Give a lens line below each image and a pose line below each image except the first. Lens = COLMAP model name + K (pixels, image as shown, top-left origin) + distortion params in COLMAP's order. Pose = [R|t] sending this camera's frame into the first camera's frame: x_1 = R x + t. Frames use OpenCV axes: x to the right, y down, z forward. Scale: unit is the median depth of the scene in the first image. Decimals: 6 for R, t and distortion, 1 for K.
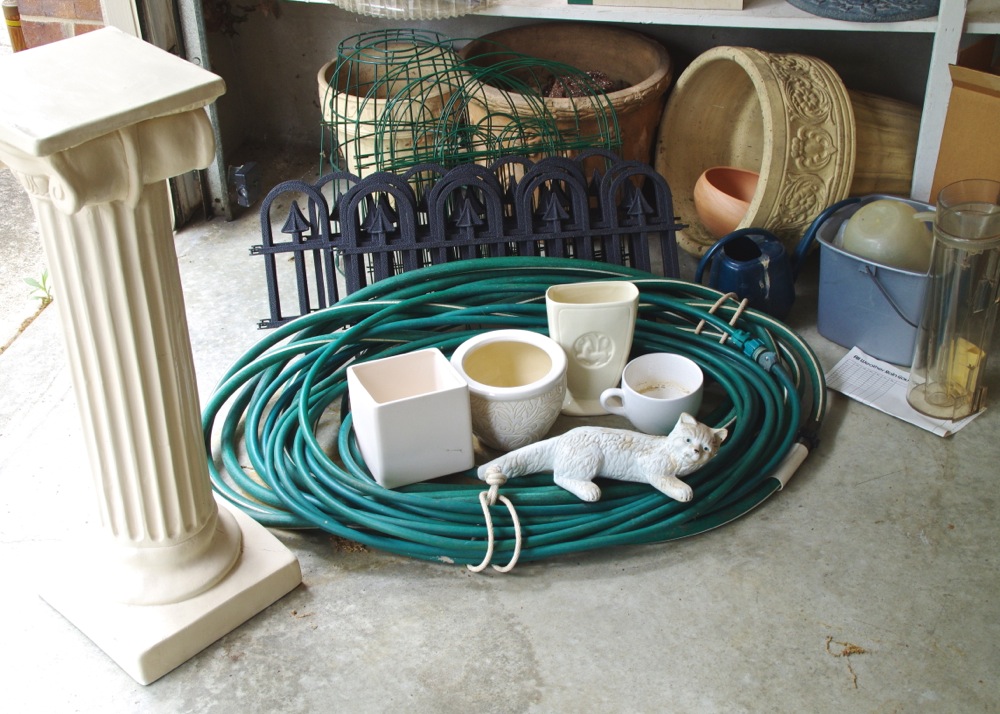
lens RADIAL K [[1503.5, 0, 500.0], [0, 1503.5, 357.0], [0, 0, 1]] dist [0.126861, 0.038996]
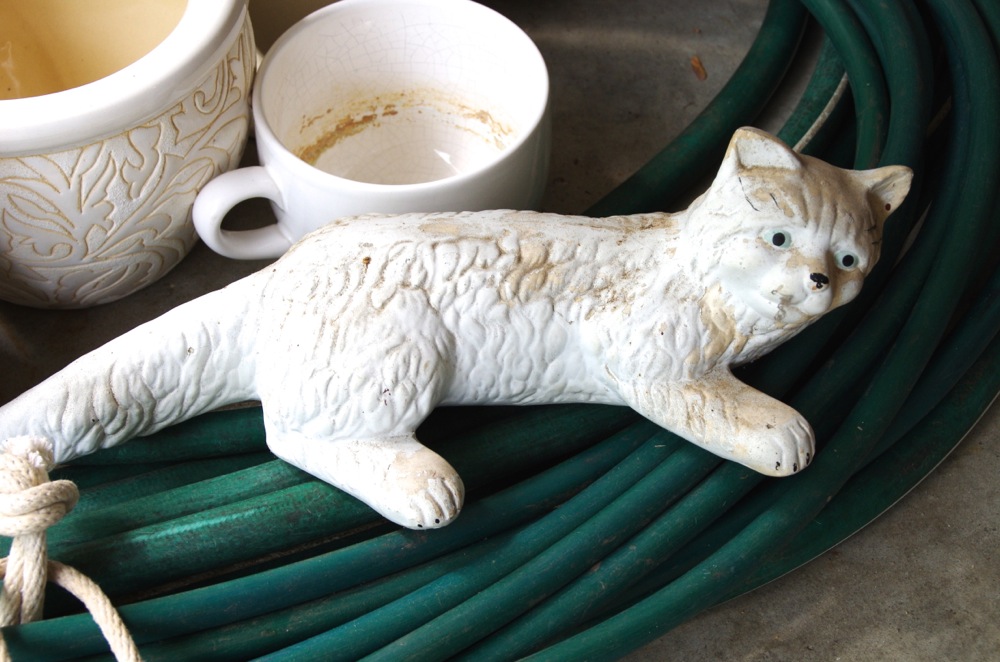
lens RADIAL K [[2039.2, 0, 500.0], [0, 2039.2, 331.0], [0, 0, 1]] dist [0.058366, 2.746421]
pose [[0.976017, -0.154359, 0.153505, 0.022271], [0.116088, 0.965564, 0.232829, -0.013638], [-0.184158, -0.209426, 0.960326, 0.616941]]
